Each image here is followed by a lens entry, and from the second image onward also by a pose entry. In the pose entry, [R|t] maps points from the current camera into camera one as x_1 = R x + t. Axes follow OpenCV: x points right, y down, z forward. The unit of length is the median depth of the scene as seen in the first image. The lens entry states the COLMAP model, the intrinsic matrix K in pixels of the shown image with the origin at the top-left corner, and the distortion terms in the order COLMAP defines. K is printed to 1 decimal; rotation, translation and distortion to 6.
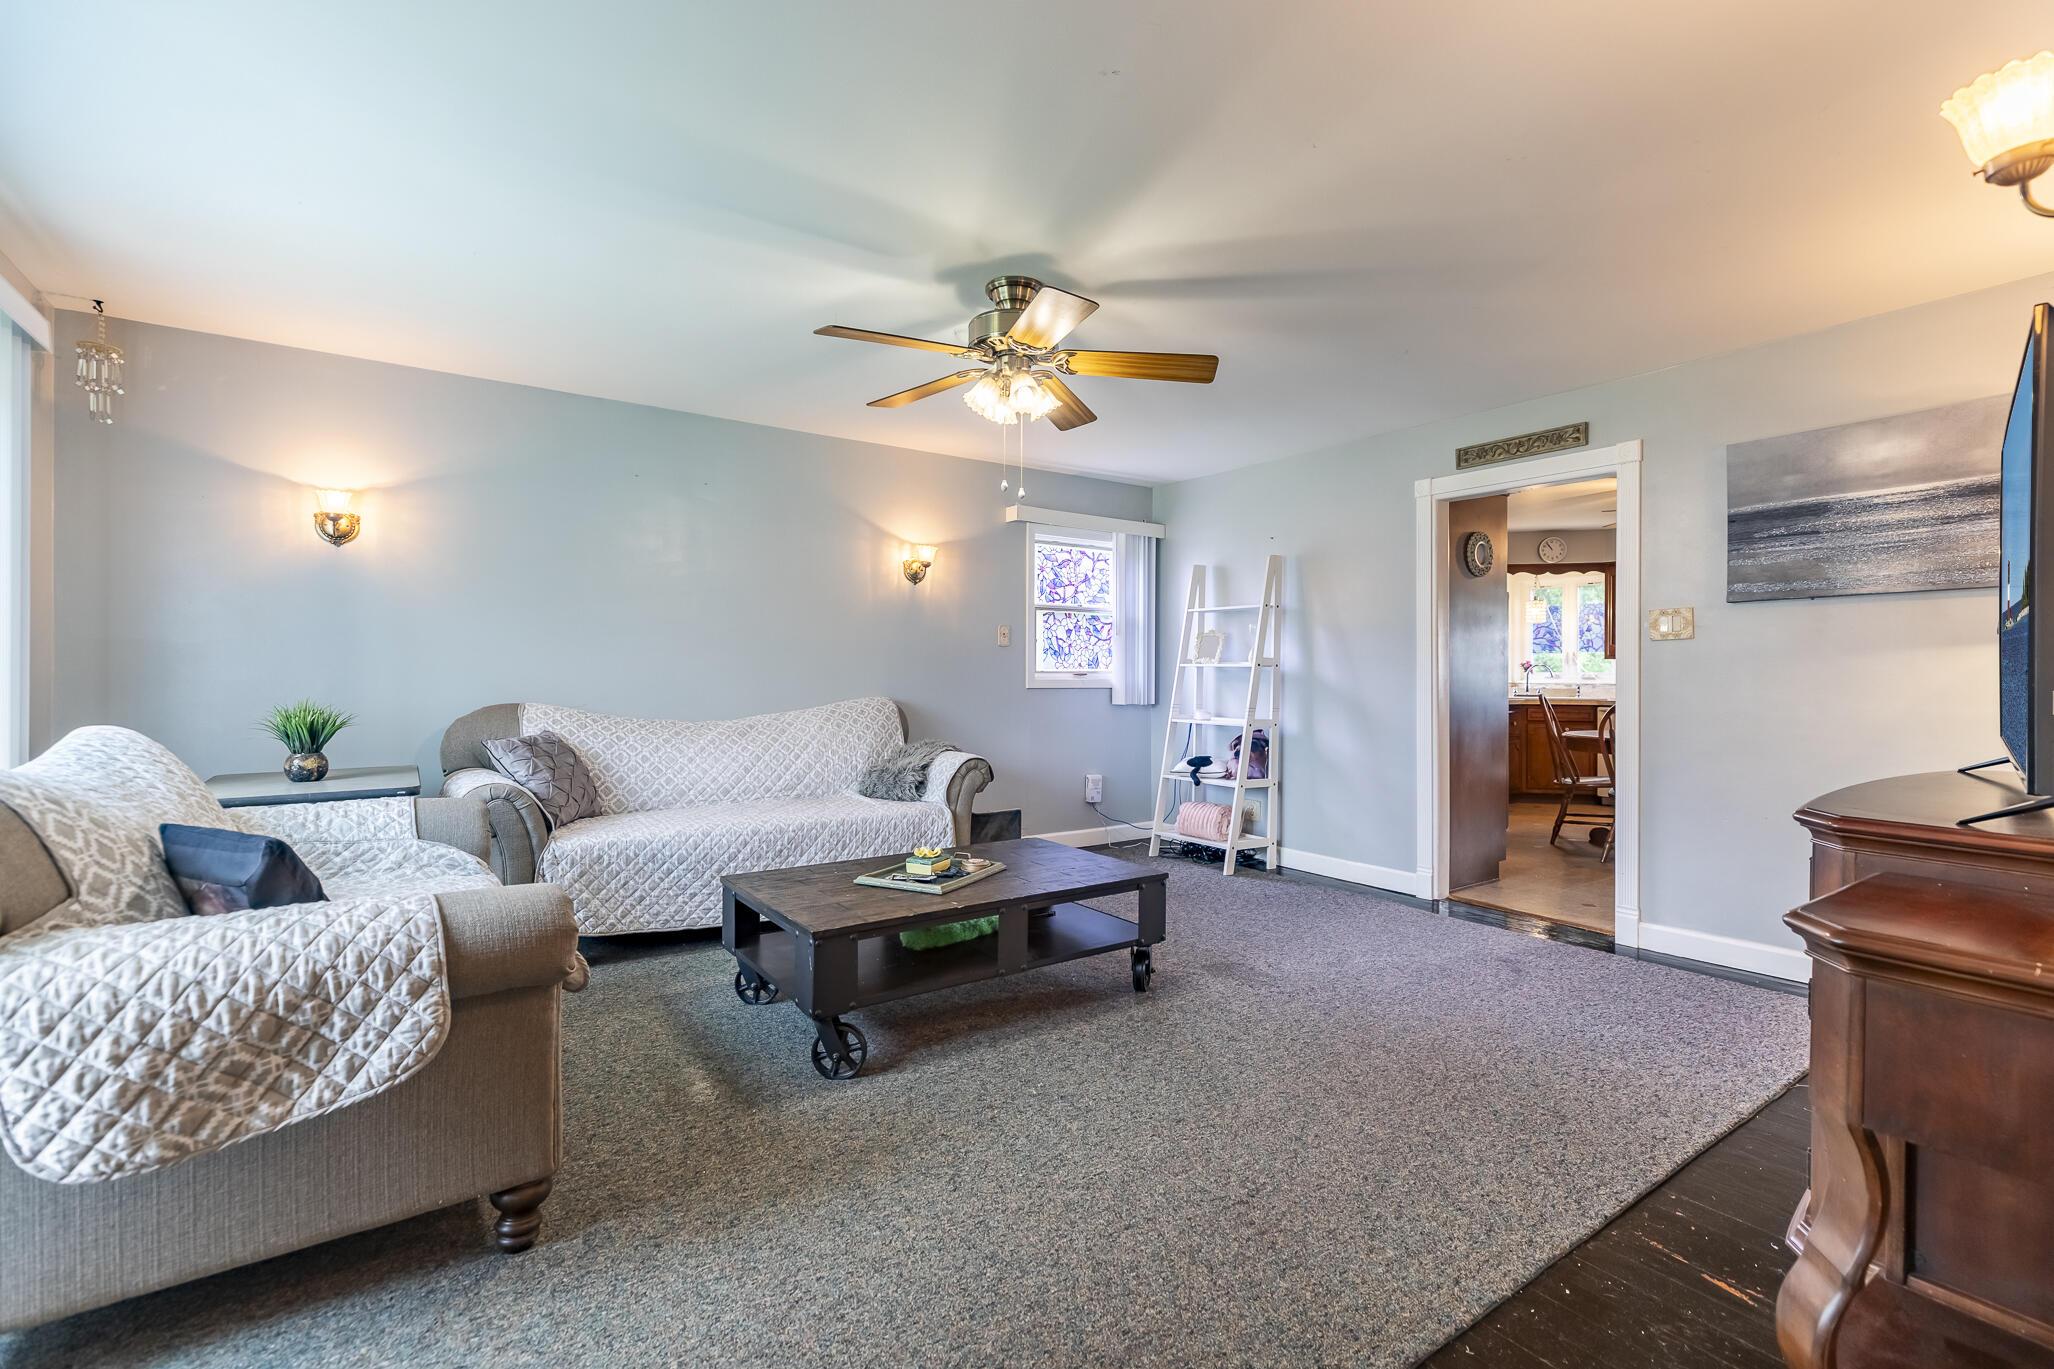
lens RADIAL K [[918.8, 0, 1033.6], [0, 918.8, 673.2], [0, 0, 1]] dist [0.006613, -0.000664]
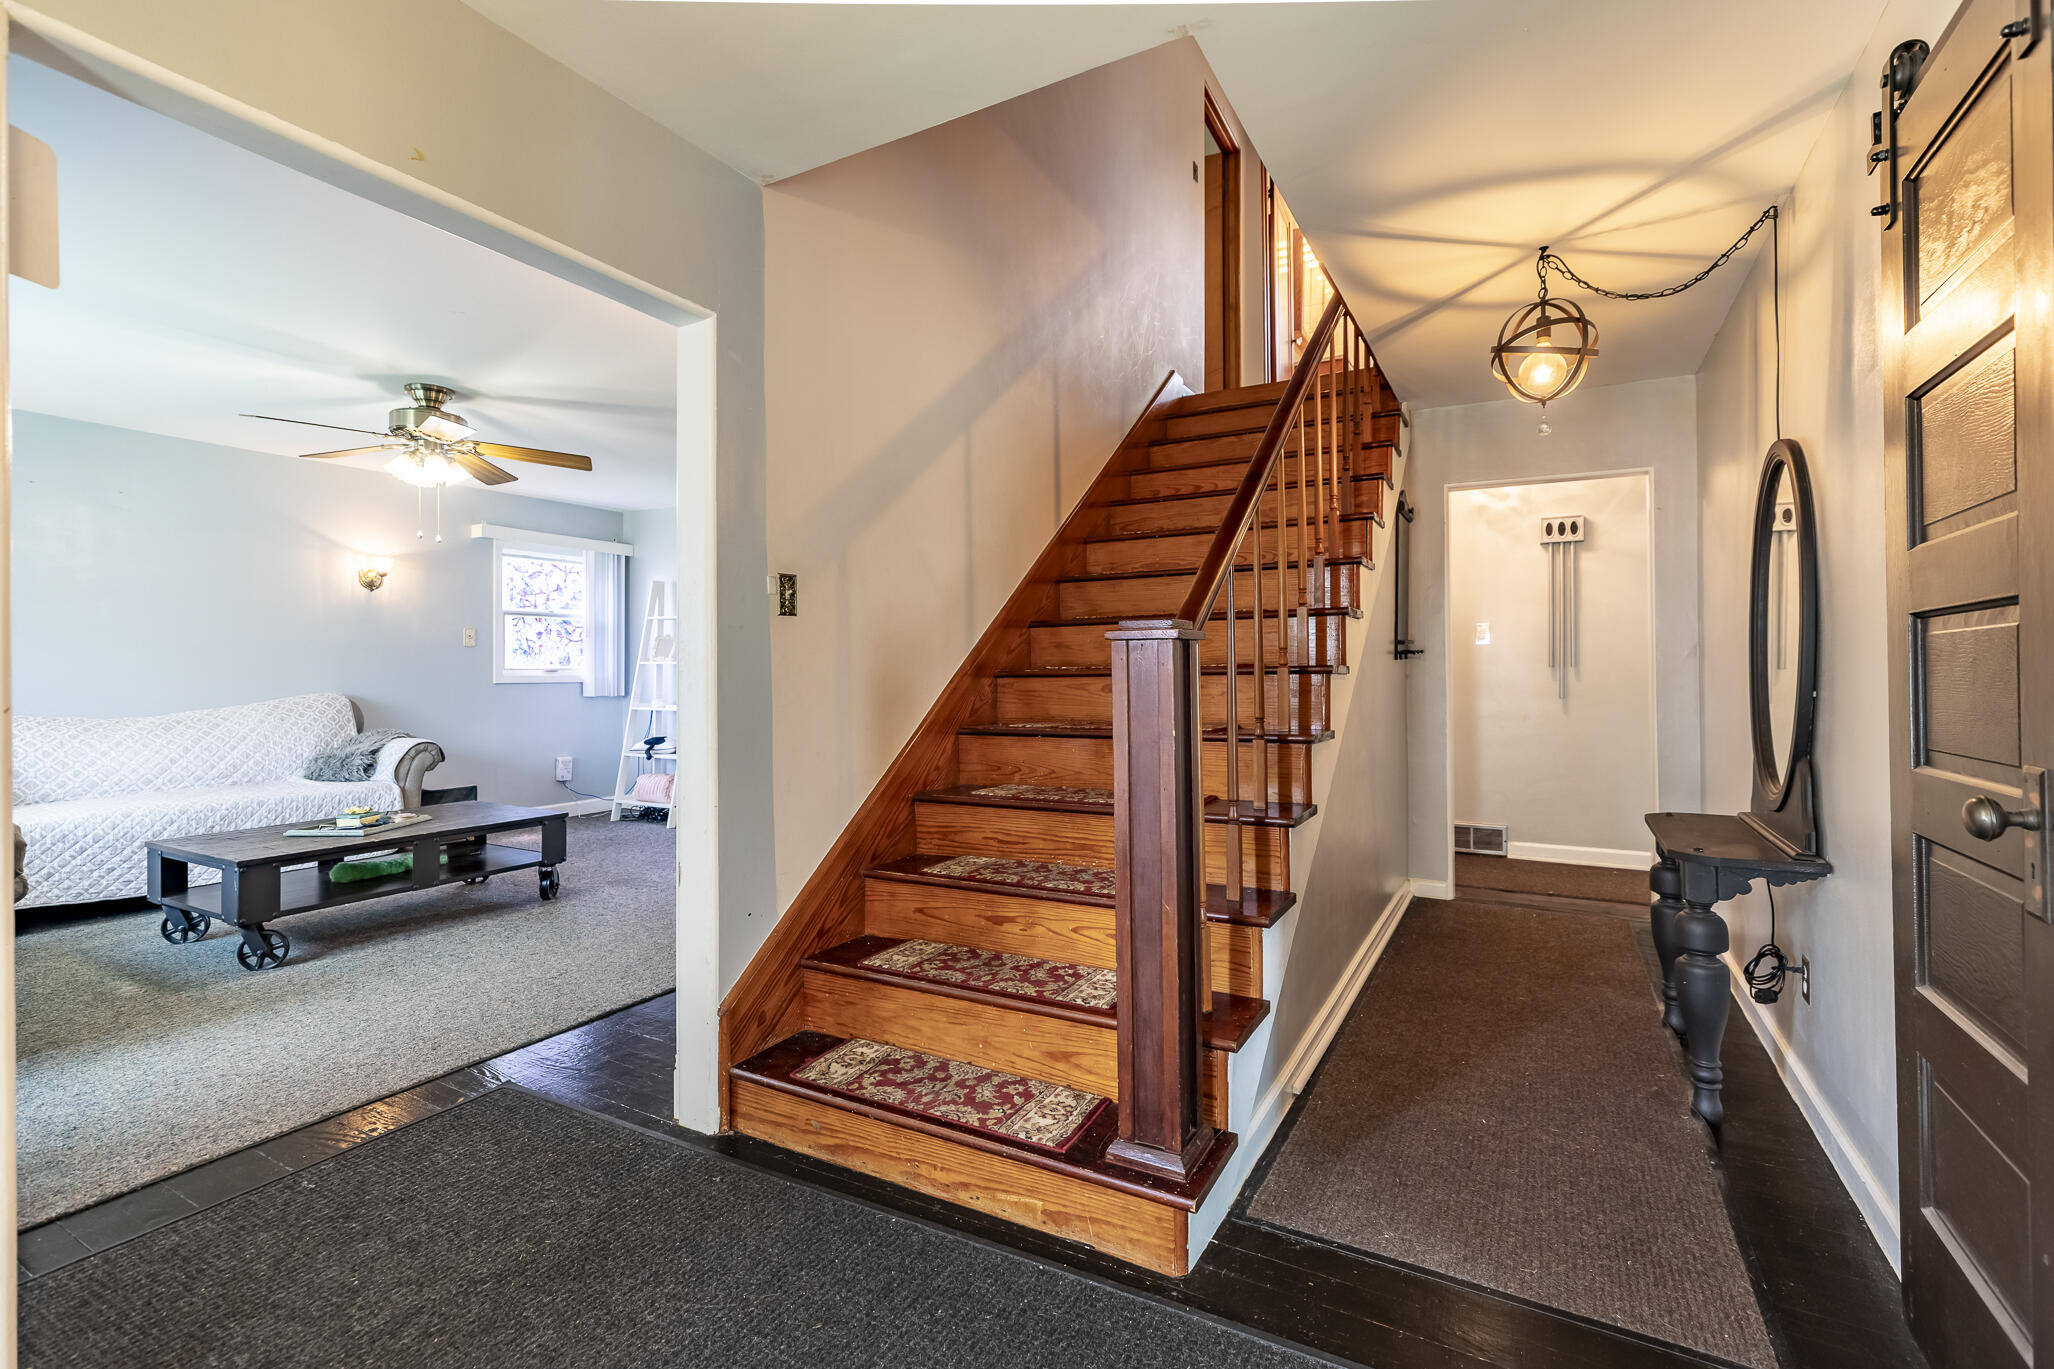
lens RADIAL K [[918.8, 0, 1034.4], [0, 918.8, 663.5], [0, 0, 1]] dist [0.006613, -0.000664]
pose [[0.900824, -0.002836, 0.434176, 0.129685], [0.004550, 0.999985, -0.002909, -0.002631], [-0.434161, 0.004596, 0.900823, -0.420355]]
